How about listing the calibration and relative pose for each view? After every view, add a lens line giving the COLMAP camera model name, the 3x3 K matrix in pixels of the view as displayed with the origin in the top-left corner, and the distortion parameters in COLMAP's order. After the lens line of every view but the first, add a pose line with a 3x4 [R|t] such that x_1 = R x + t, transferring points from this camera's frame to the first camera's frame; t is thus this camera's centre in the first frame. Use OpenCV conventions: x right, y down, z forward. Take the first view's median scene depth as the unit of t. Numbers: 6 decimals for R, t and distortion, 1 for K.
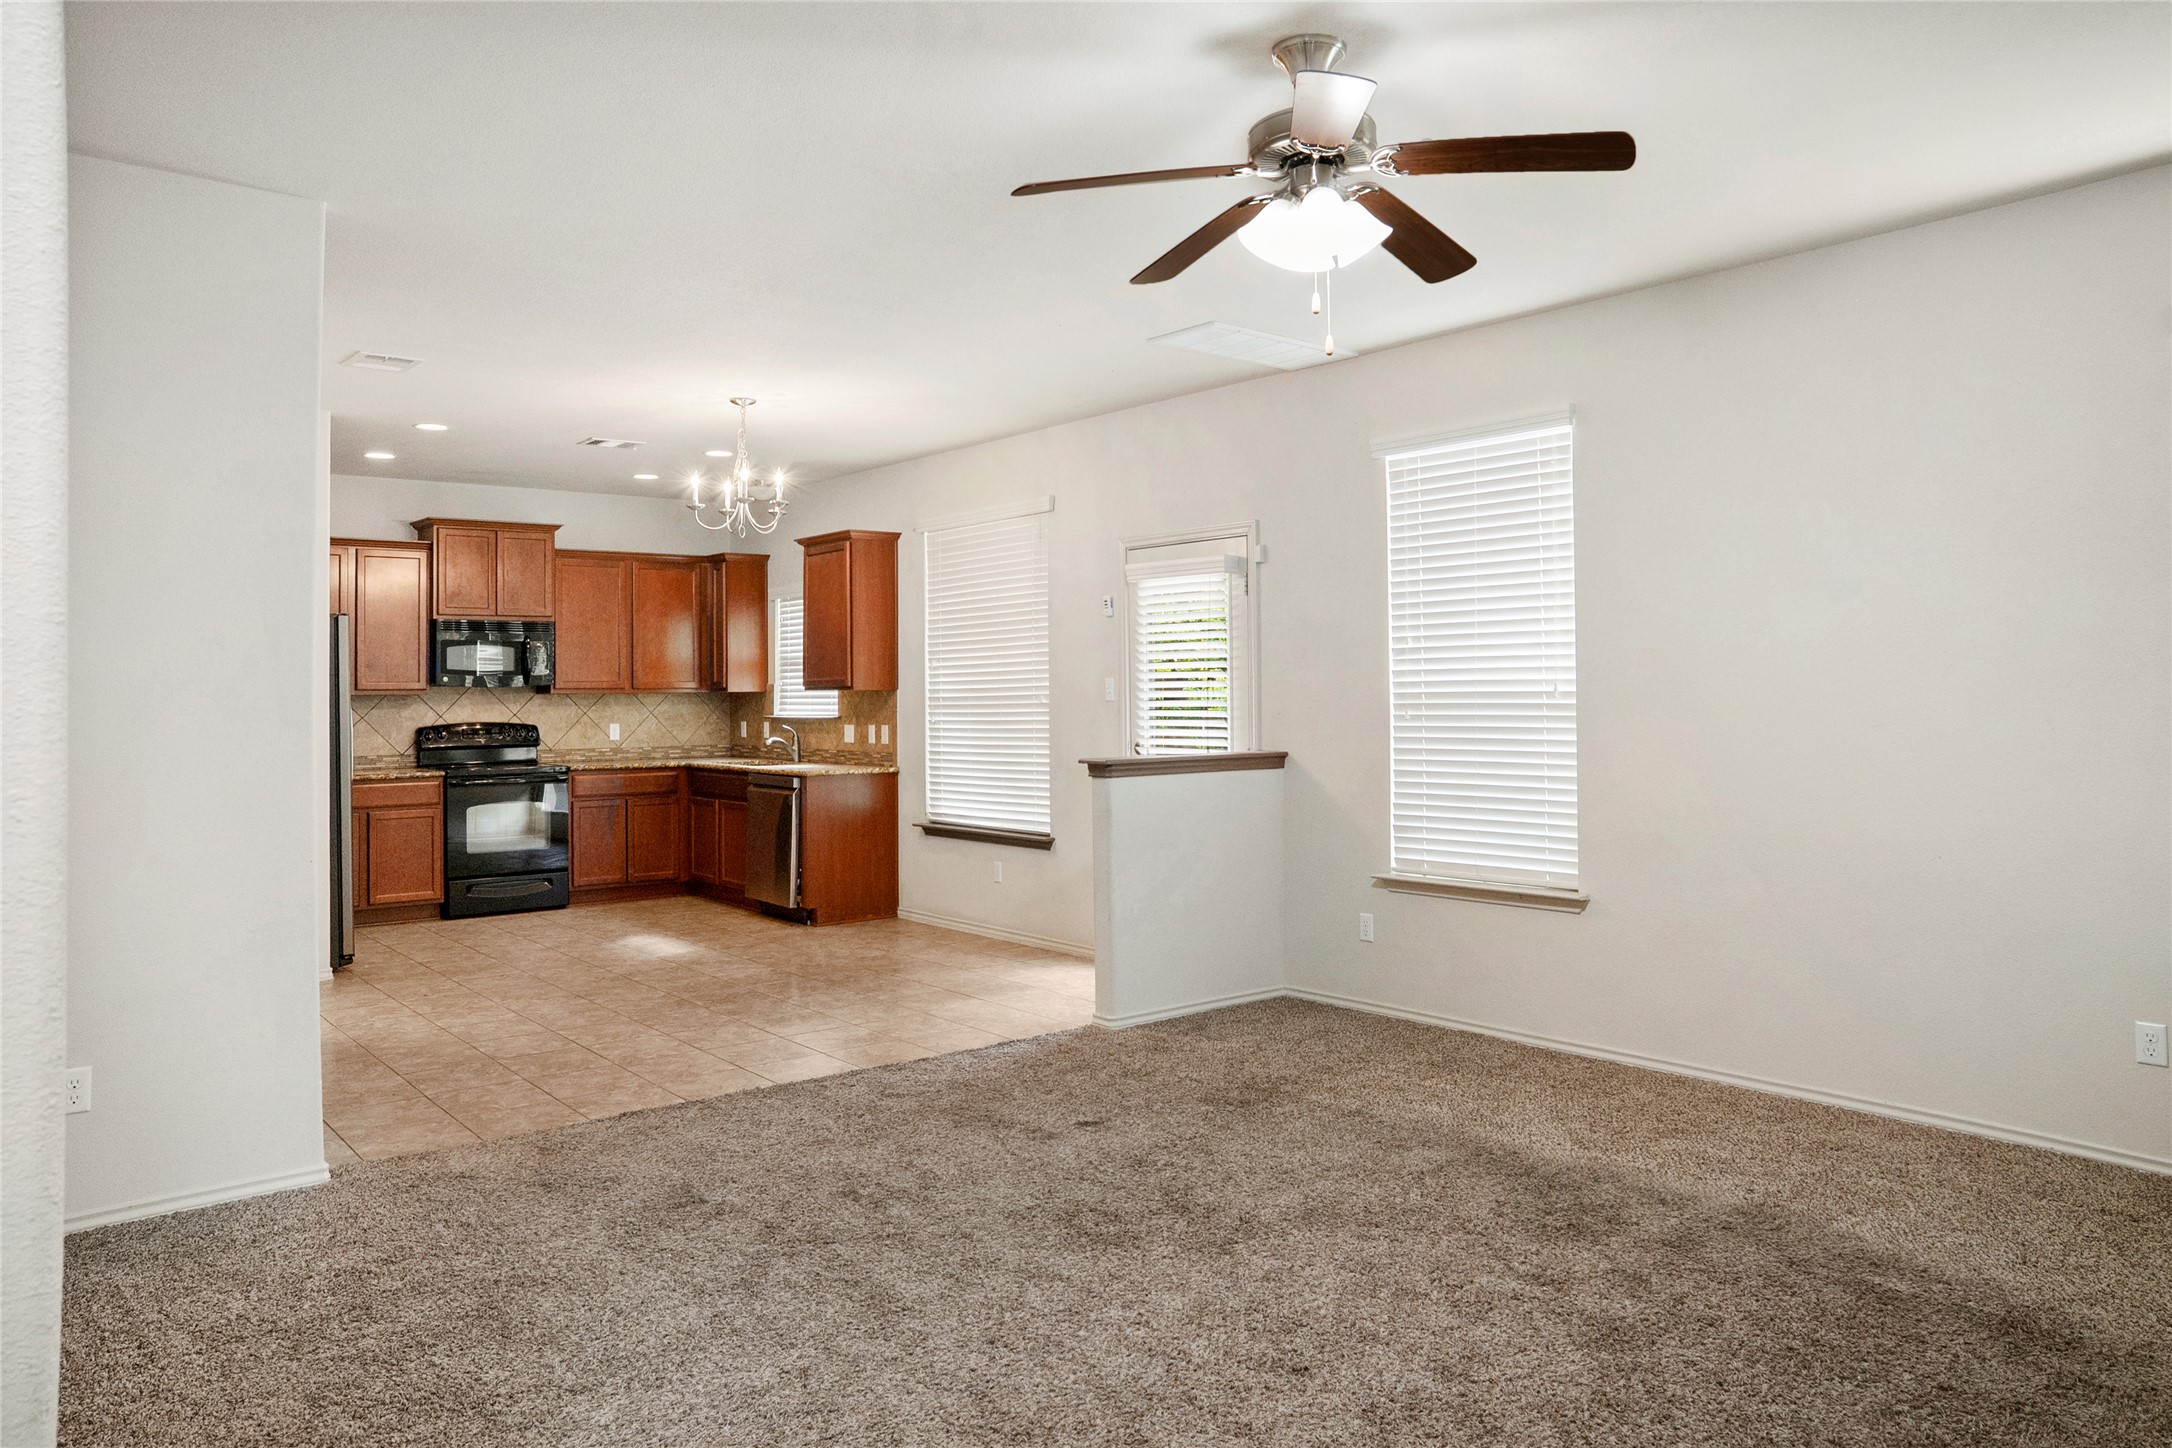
lens RADIAL K [[1468.9, 0, 1082.2], [0, 1468.9, 670.1], [0, 0, 1]] dist [-0.029994, 0.001133]
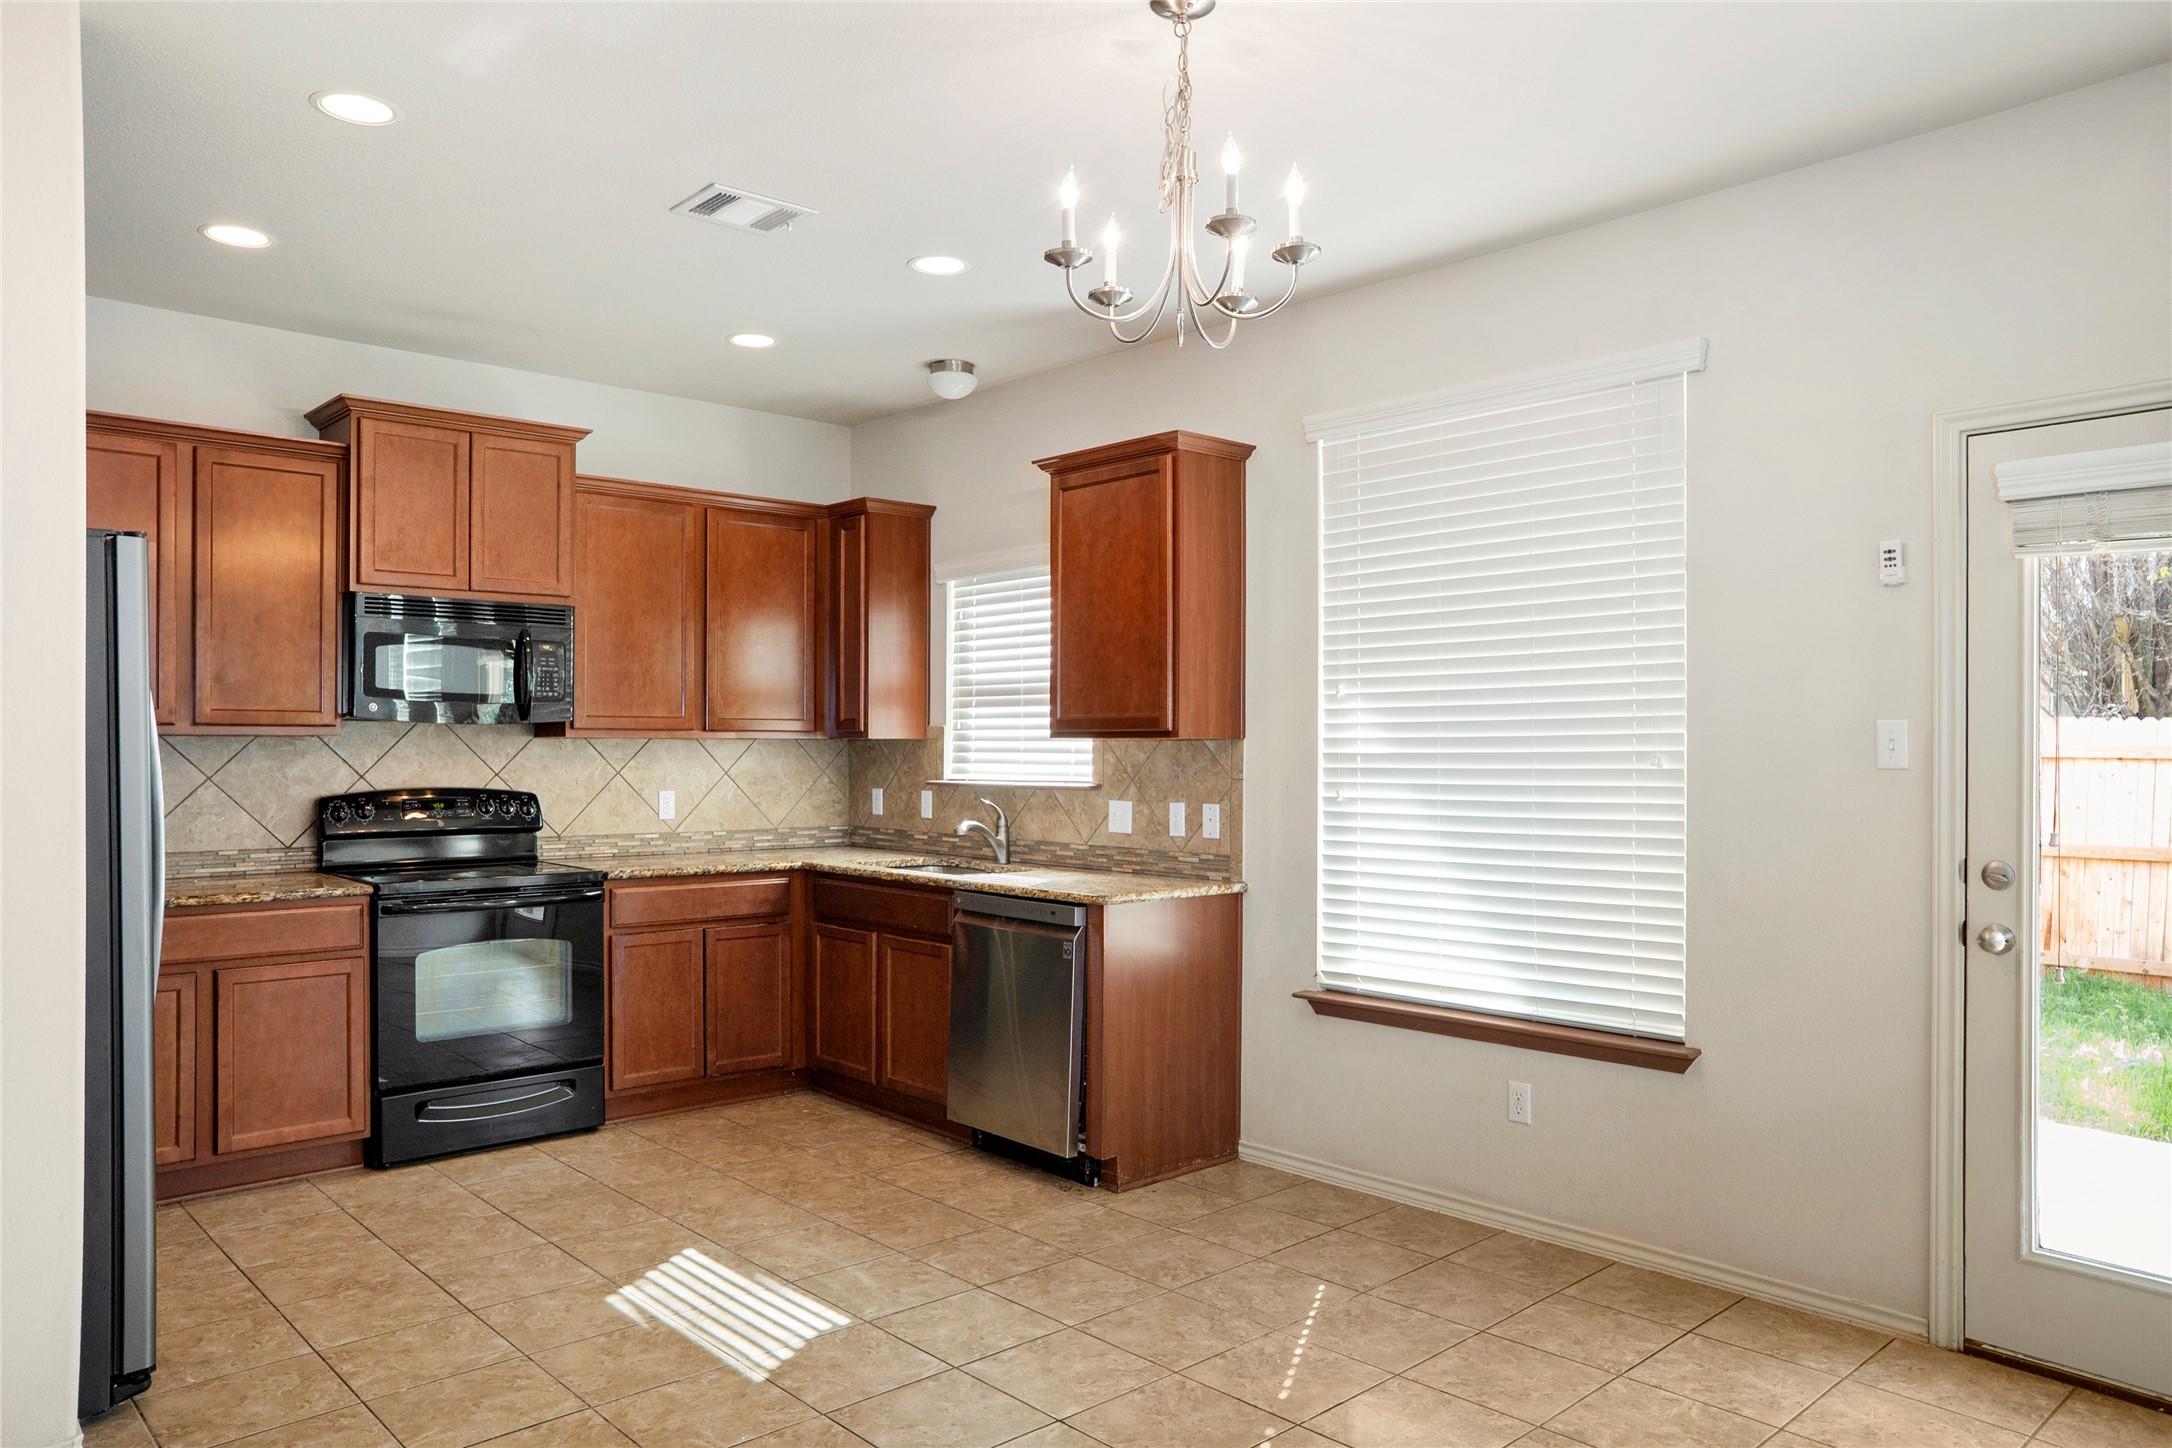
lens RADIAL K [[1471.9, 0, 1094.5], [0, 1471.9, 758.0], [0, 0, 1]] dist [-0.023338, 0.003331]
pose [[0.997696, 0.013313, 0.066523, -0.207782], [-0.014804, 0.999649, 0.021977, 0.009041], [-0.066207, -0.022911, 0.997543, 0.448278]]
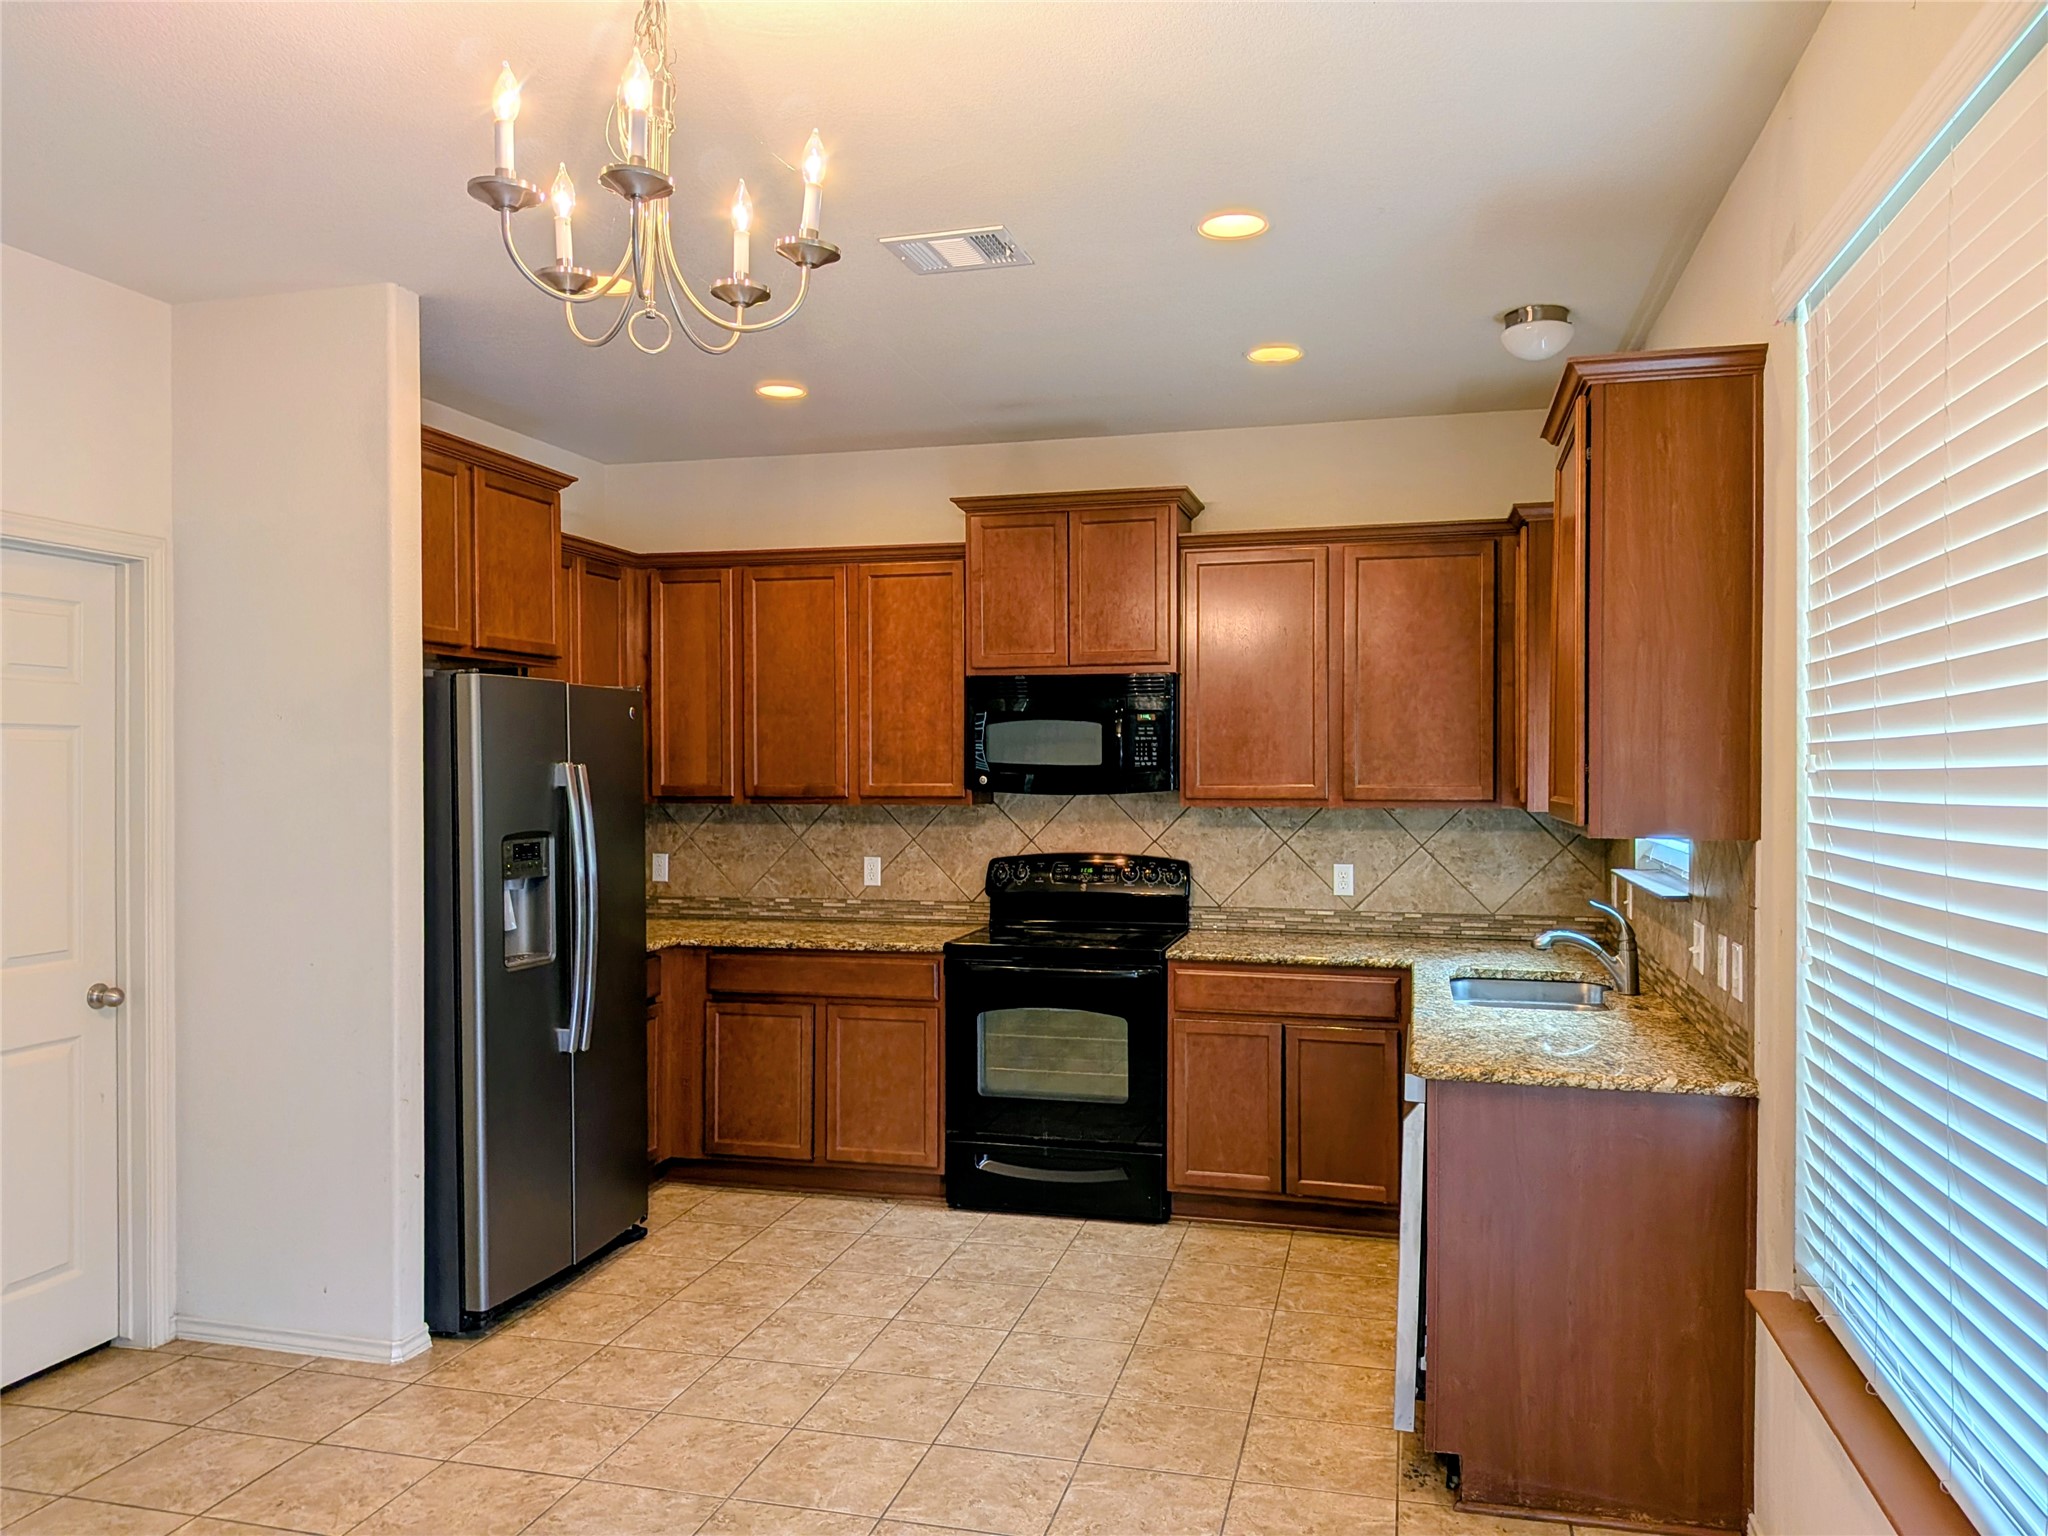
lens RADIAL K [[1469.8, 0, 1024.0], [0, 1469.8, 768.0], [0, 0, 1]] dist [0.091042, -0.191334]
pose [[0.595985, 0.008617, -0.802950, 0.037276], [0.005636, 0.999873, 0.014914, -0.006598], [0.802976, -0.013414, 0.595860, 0.654816]]
